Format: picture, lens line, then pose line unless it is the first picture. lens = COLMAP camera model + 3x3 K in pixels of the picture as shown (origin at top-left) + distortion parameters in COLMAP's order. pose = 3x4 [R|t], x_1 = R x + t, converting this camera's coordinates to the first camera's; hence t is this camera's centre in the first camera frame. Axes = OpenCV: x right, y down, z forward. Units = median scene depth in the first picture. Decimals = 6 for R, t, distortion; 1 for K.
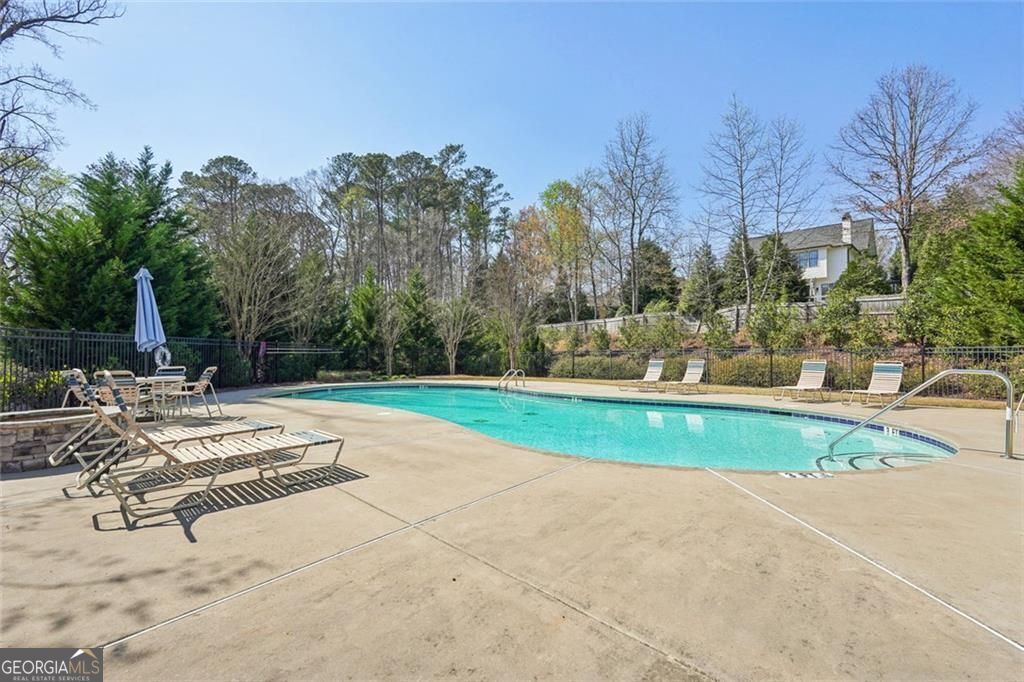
lens RADIAL K [[452.6, 0, 511.8], [0, 452.6, 344.2], [0, 0, 1]] dist [0.002636, 0.000087]
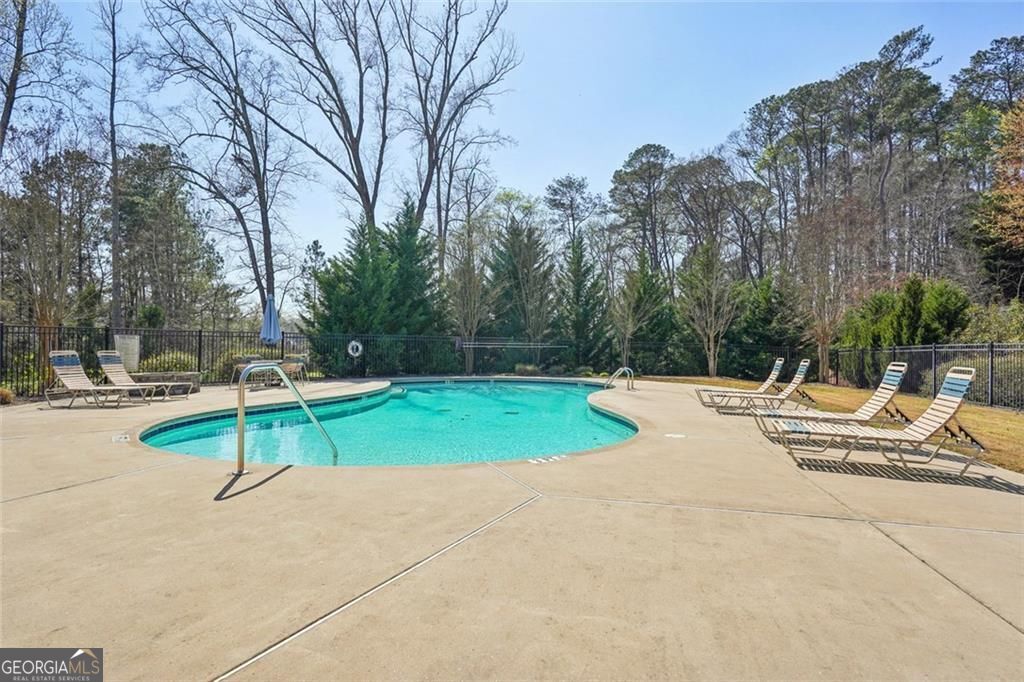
lens RADIAL K [[562.9, 0, 511.8], [0, 562.9, 340.6], [0, 0, 1]] dist [-0.003531, -0.001276]
pose [[0.602751, -0.005744, -0.797908, 0.146834], [0.005996, 0.999978, -0.002670, 0.001956], [0.797907, -0.003175, 0.602773, 0.050351]]
